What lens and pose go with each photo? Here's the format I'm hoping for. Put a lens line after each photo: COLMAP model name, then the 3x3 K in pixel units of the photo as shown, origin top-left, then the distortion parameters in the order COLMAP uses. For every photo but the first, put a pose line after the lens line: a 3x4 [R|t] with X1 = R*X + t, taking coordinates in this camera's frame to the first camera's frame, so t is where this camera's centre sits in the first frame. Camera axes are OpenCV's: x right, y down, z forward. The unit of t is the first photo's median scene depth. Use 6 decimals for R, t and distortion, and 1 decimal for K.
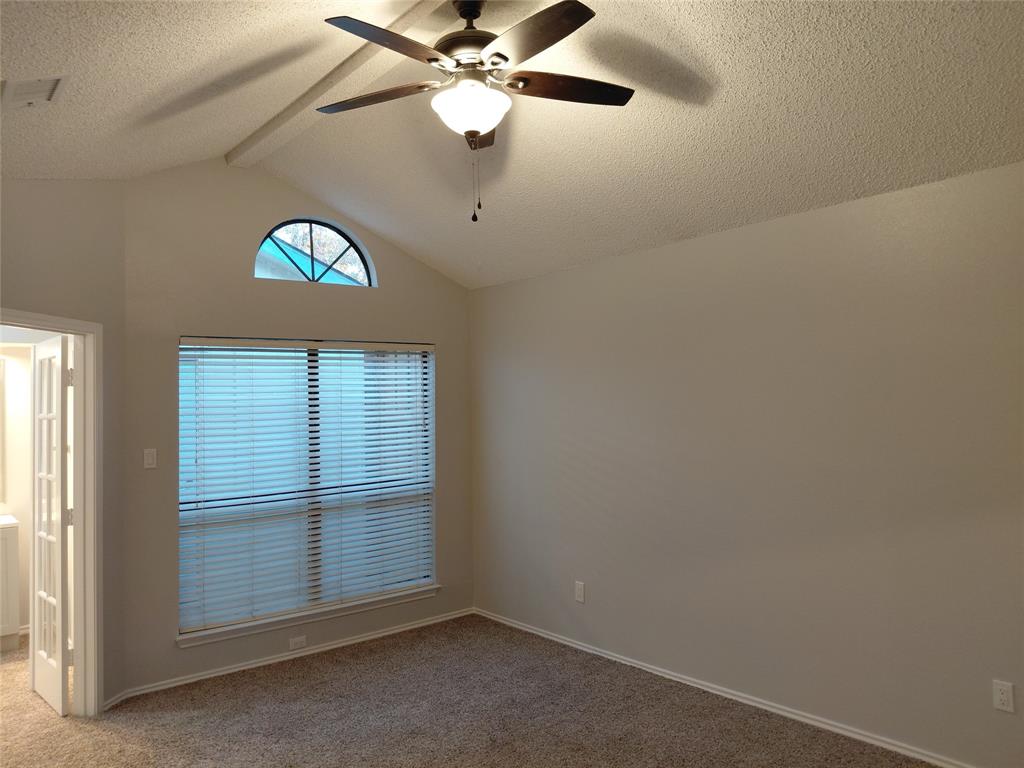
lens RADIAL K [[762.7, 0, 504.9], [0, 762.7, 385.4], [0, 0, 1]] dist [0.035314, -0.048270]
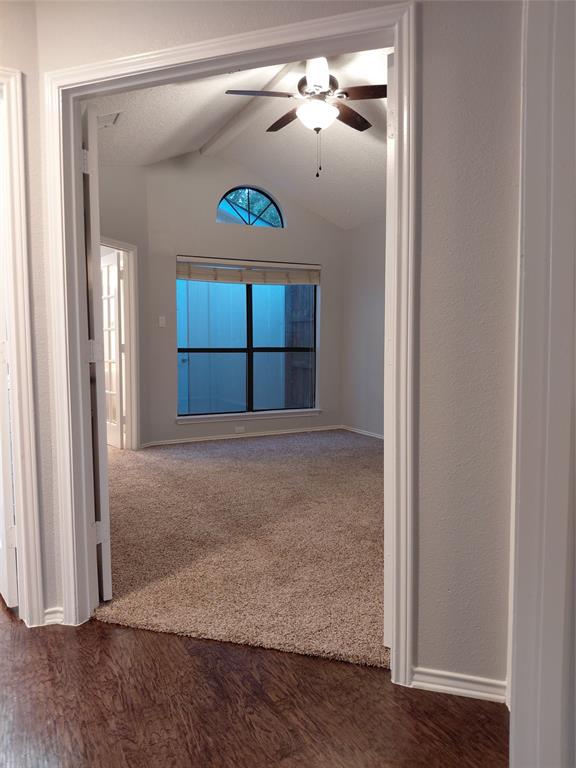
lens RADIAL K [[572.0, 0, 288.0], [0, 572.0, 384.0], [0, 0, 1]] dist [0.035314, -0.048270]
pose [[0.977953, 0.035740, -0.205743, 0.125544], [-0.015021, 0.994733, 0.101396, 0.098176], [0.208283, -0.096070, 0.973339, -0.293951]]
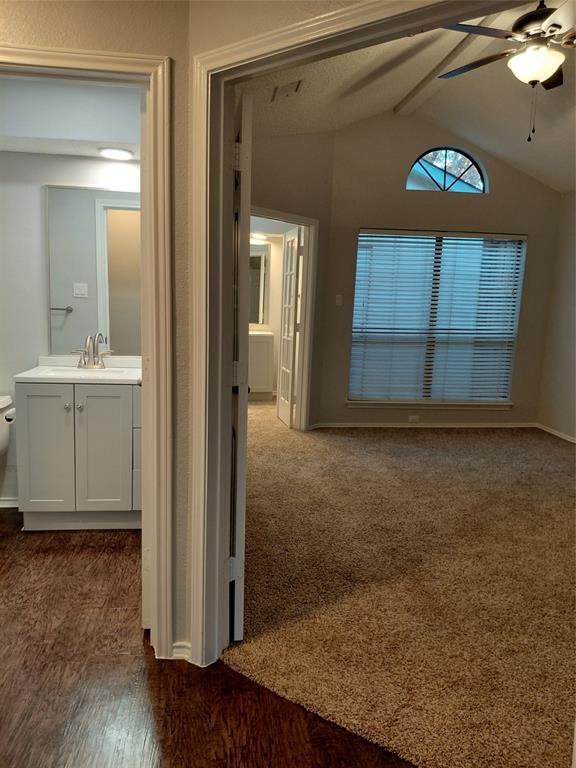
lens RADIAL K [[572.0, 0, 288.0], [0, 572.0, 384.0], [0, 0, 1]] dist [0.035314, -0.048270]
pose [[0.856632, 0.130735, -0.499089, 0.113682], [-0.040158, 0.981323, 0.188129, 0.041093], [0.514363, -0.141115, 0.845883, -0.189881]]
